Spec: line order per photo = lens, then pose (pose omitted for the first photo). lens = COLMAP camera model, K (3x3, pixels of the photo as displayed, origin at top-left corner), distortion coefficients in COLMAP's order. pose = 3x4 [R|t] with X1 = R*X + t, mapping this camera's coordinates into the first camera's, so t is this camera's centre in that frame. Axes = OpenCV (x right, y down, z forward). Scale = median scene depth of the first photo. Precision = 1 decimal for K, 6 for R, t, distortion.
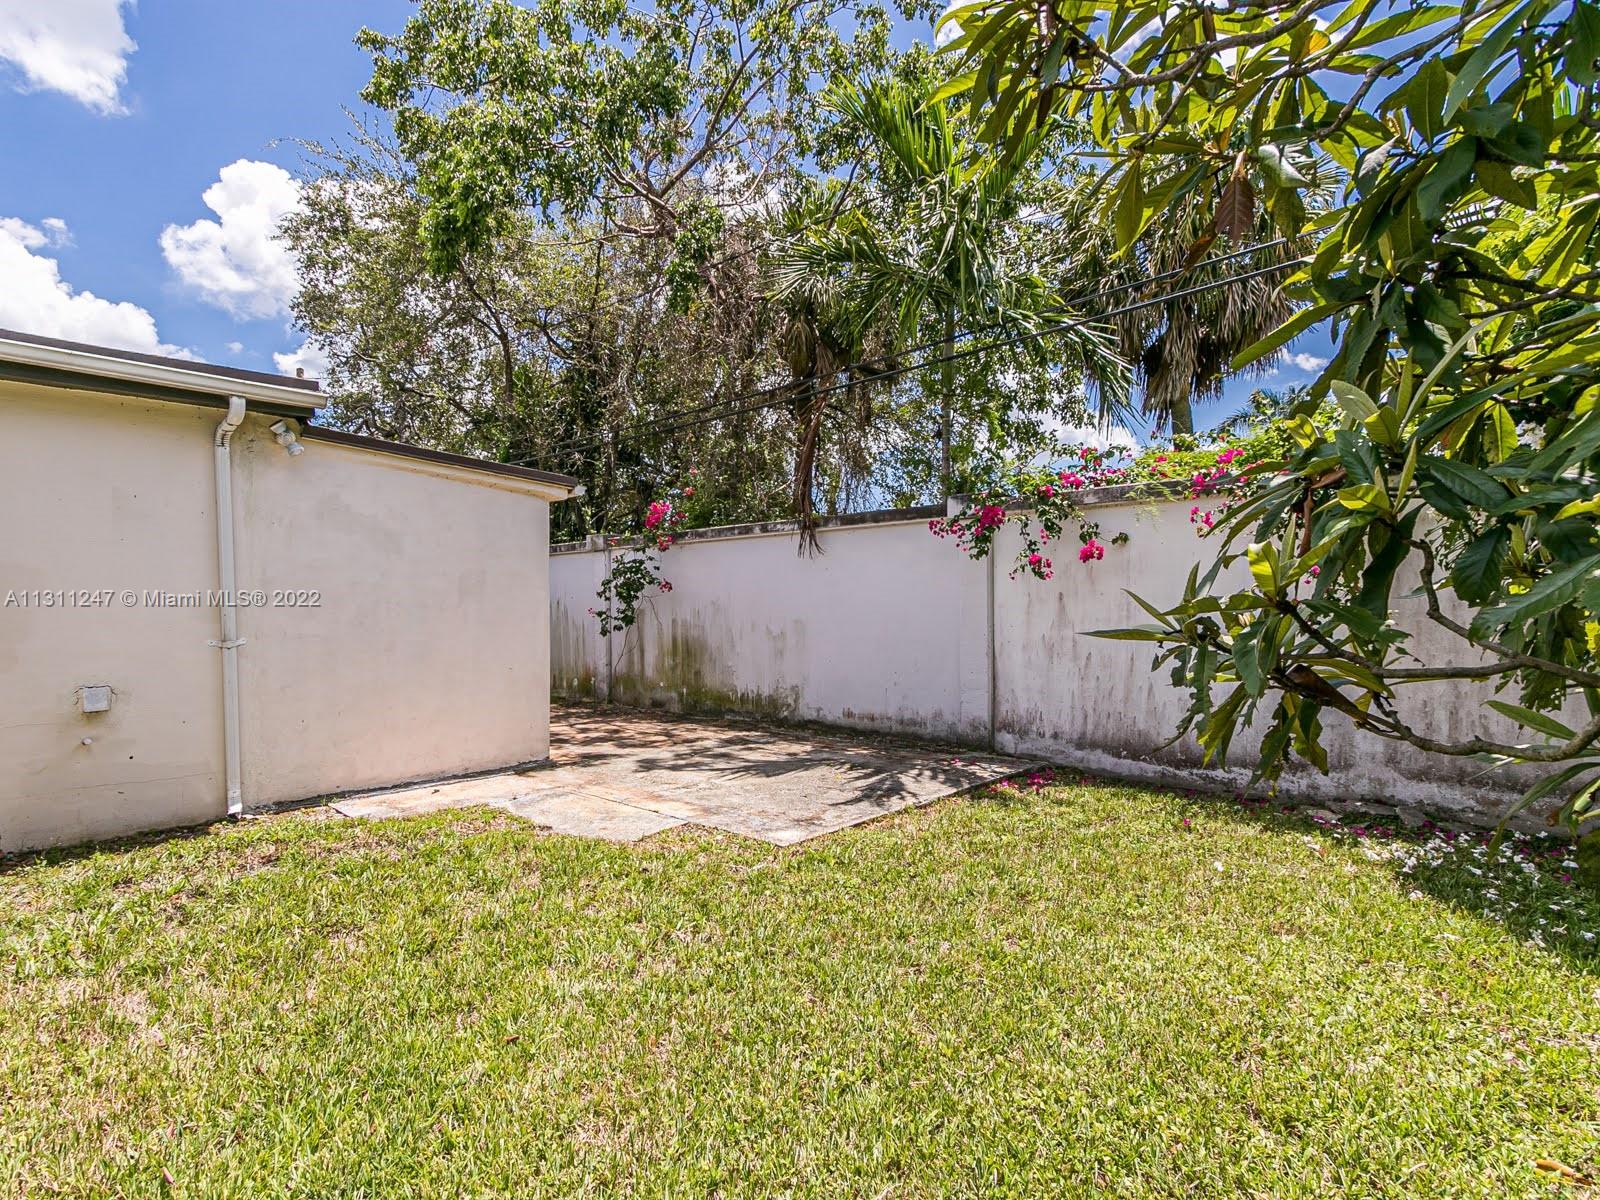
lens RADIAL K [[808.8, 0, 800.0], [0, 808.8, 600.0], [0, 0, 1]] dist [0.004871, 0.000768]
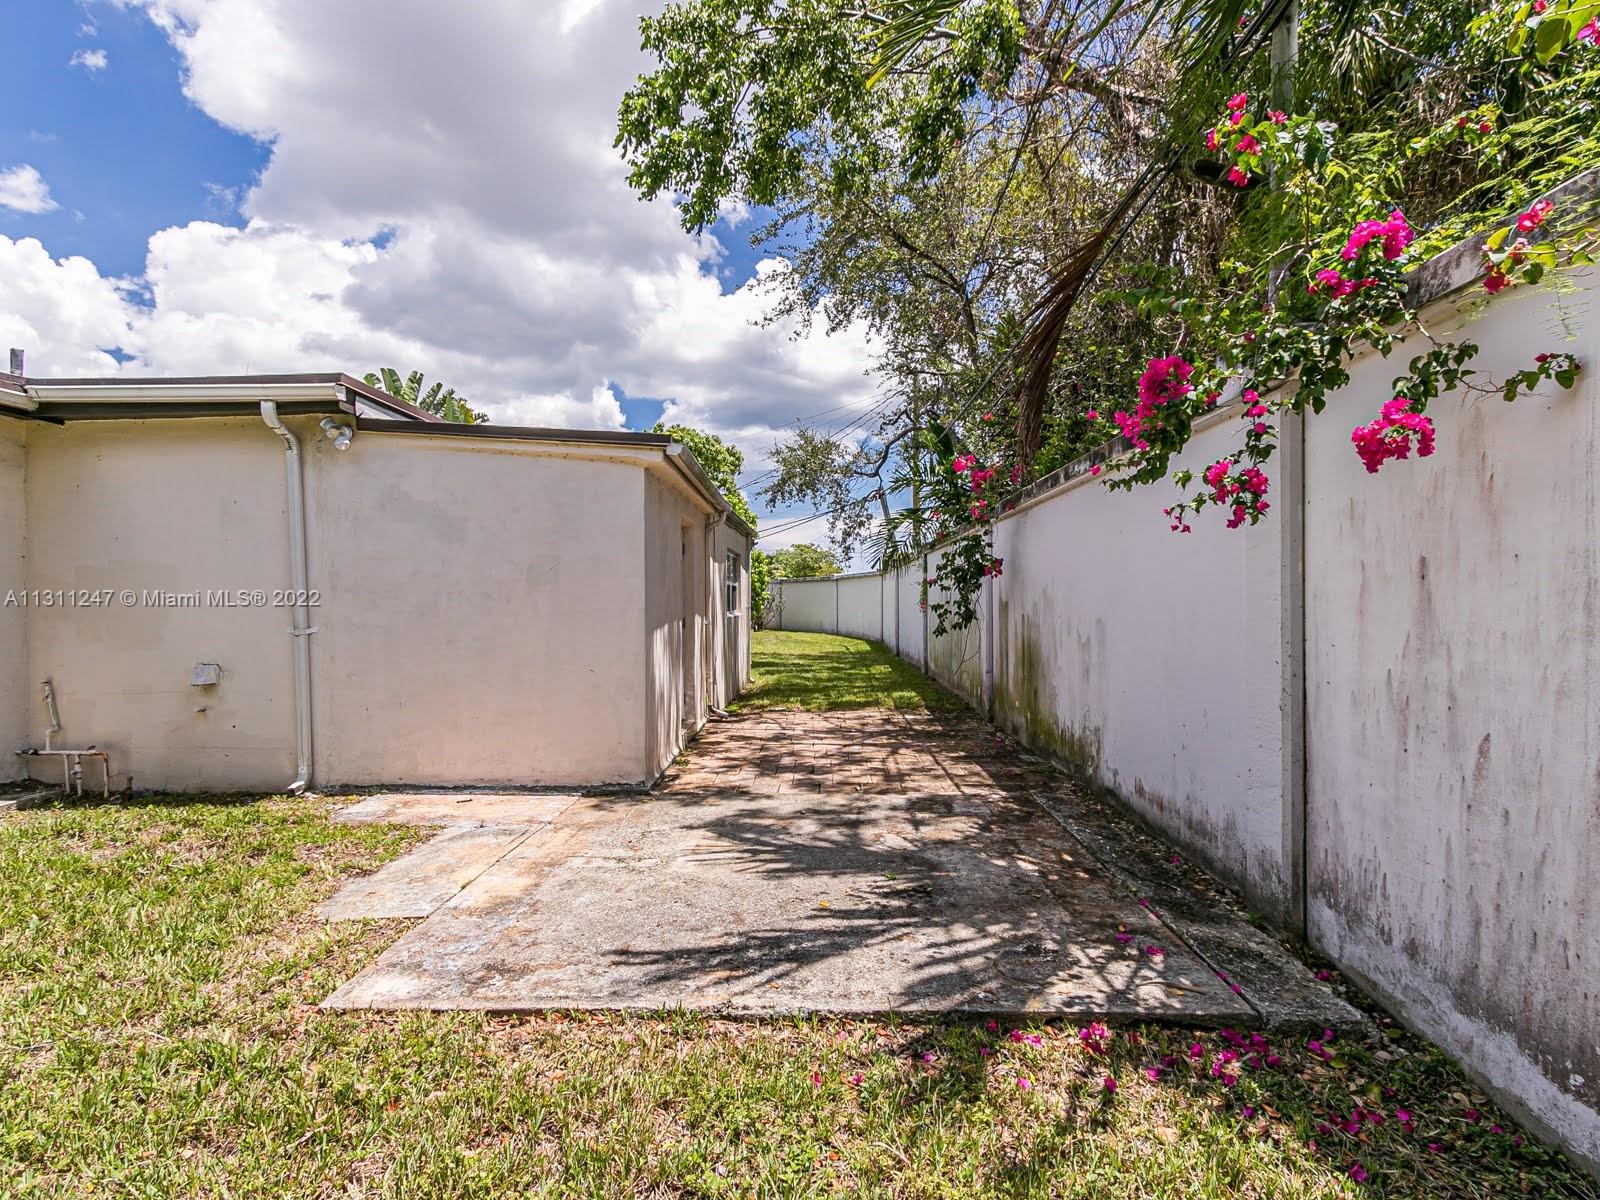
lens RADIAL K [[838.9, 0, 800.0], [0, 838.9, 600.0], [0, 0, 1]] dist [0.001423, 0.000727]
pose [[0.664848, 0.001150, -0.746978, 0.500083], [0.004948, 0.999970, 0.005944, 0.007254], [0.746962, -0.007648, 0.664823, 0.652073]]
